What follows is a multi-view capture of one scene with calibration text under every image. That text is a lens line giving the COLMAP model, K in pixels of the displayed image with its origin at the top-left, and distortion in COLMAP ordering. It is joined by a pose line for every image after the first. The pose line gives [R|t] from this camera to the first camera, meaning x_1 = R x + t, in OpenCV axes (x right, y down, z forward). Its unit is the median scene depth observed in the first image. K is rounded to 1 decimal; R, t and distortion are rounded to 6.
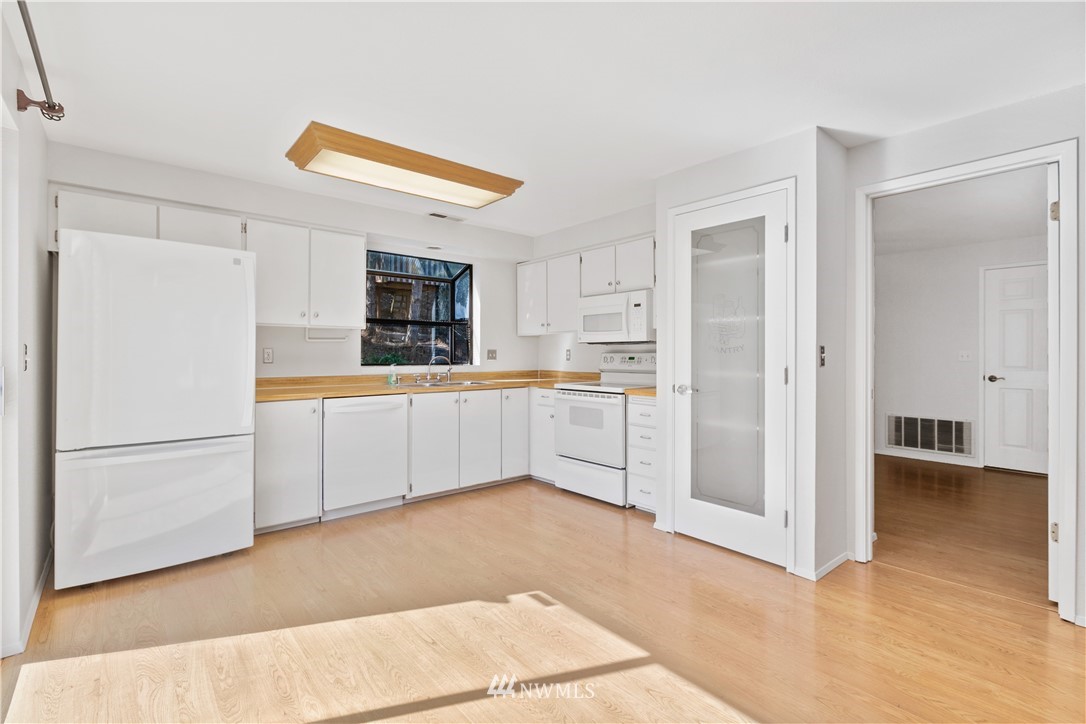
lens RADIAL K [[493.1, 0, 541.9], [0, 493.1, 351.4], [0, 0, 1]] dist [-0.000642, -0.000477]
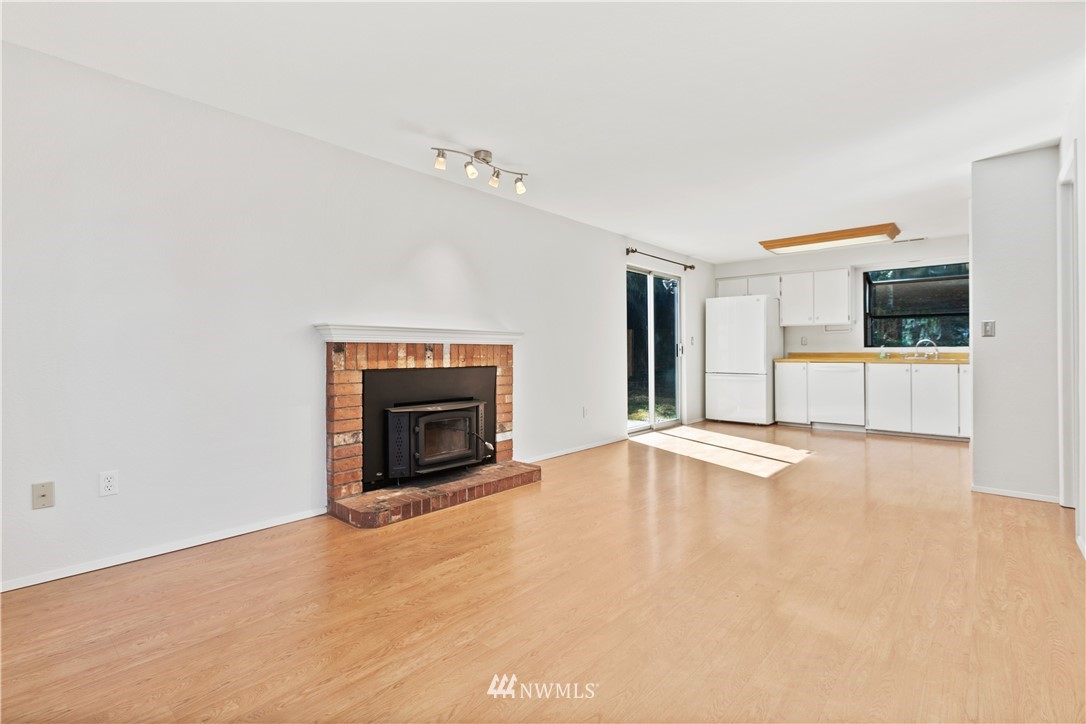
lens RADIAL K [[504.0, 0, 538.4], [0, 504.0, 349.9], [0, 0, 1]] dist [0.002669, 0.000342]
pose [[0.132718, -0.006330, -0.991134, 1.286228], [0.005752, 0.999968, -0.005616, 0.049730], [0.991137, -0.004955, 0.132750, -0.283124]]
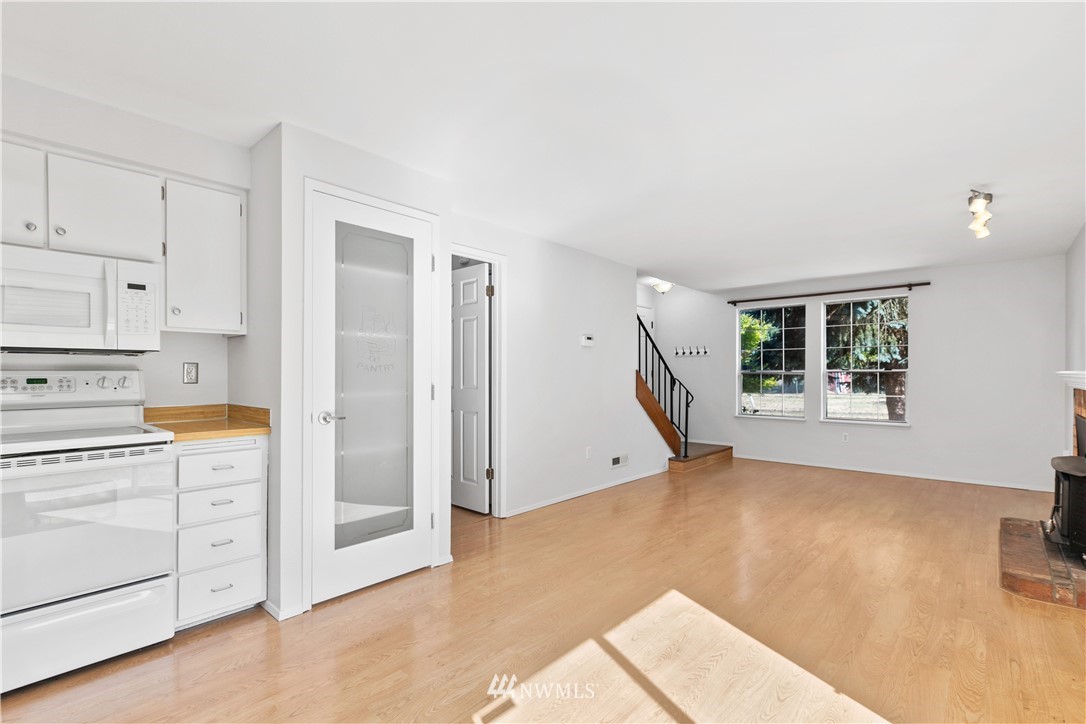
lens RADIAL K [[502.7, 0, 541.0], [0, 502.7, 376.8], [0, 0, 1]] dist [0.000053, -0.000550]
pose [[-0.136029, -0.007683, 0.990675, -0.489895], [-0.004724, 0.999964, 0.007107, 0.004270], [-0.990694, -0.003713, -0.136060, 0.680329]]
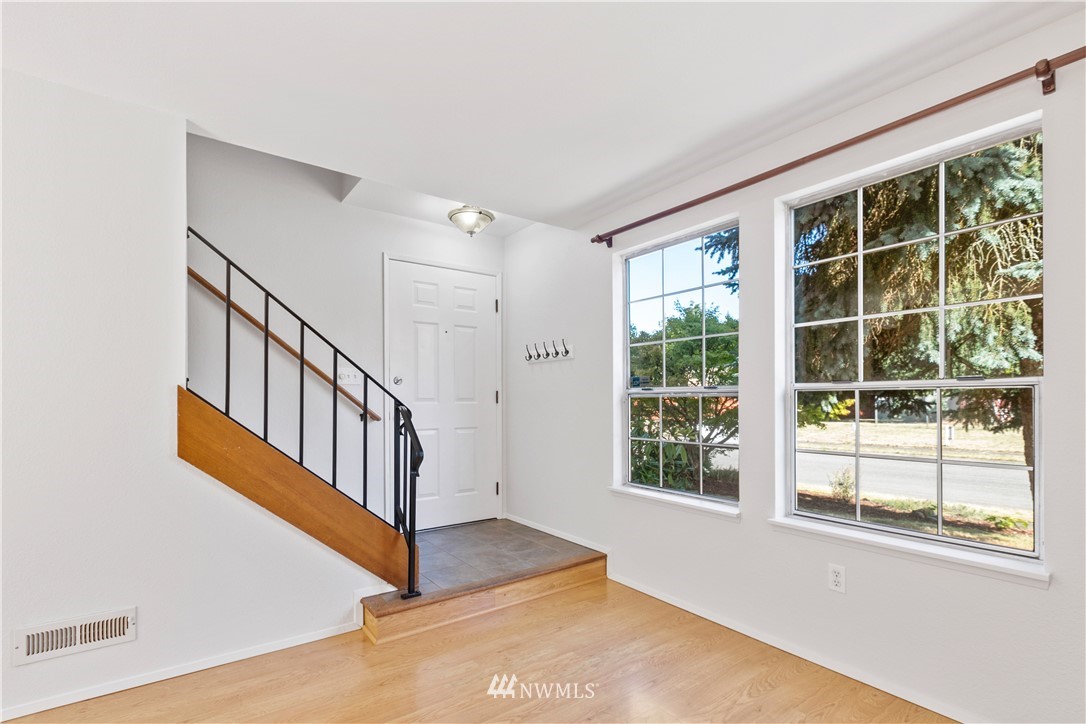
lens RADIAL K [[504.0, 0, 536.9], [0, 504.0, 399.6], [0, 0, 1]] dist [0.003997, 0.000332]
pose [[0.081597, -0.003209, 0.996660, 0.461129], [-0.001270, 0.999994, 0.003324, 0.006828], [-0.996665, -0.001537, 0.081592, -0.296788]]
